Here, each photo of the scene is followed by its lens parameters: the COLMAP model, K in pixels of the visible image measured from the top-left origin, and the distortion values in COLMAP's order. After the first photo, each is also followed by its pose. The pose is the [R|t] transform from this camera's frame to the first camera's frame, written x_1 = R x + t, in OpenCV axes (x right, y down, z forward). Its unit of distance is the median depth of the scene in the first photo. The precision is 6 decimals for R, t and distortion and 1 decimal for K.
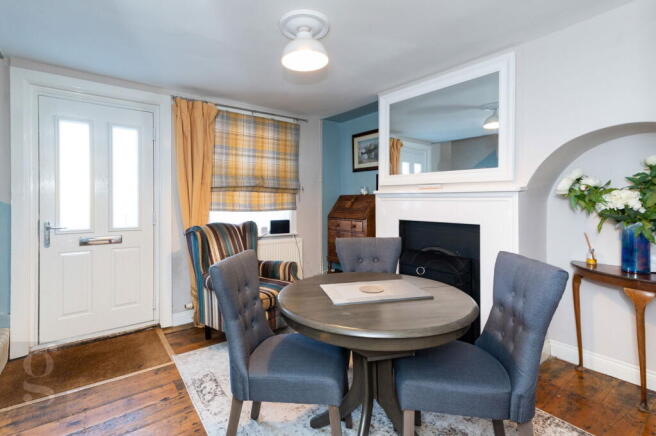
lens RADIAL K [[286.0, 0, 325.1], [0, 286.0, 207.4], [0, 0, 1]] dist [0.012285, -0.000575]
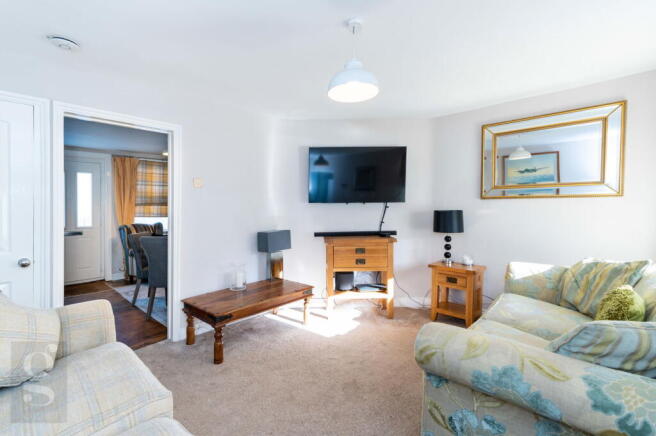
lens RADIAL K [[299.4, 0, 324.1], [0, 299.4, 213.9], [0, 0, 1]] dist [0.005195, -0.000140]
pose [[0.993722, 0.000893, 0.111876, 0.565939], [-0.001375, 0.999990, 0.004226, -0.017460], [-0.111872, -0.004354, 0.993713, -0.996379]]
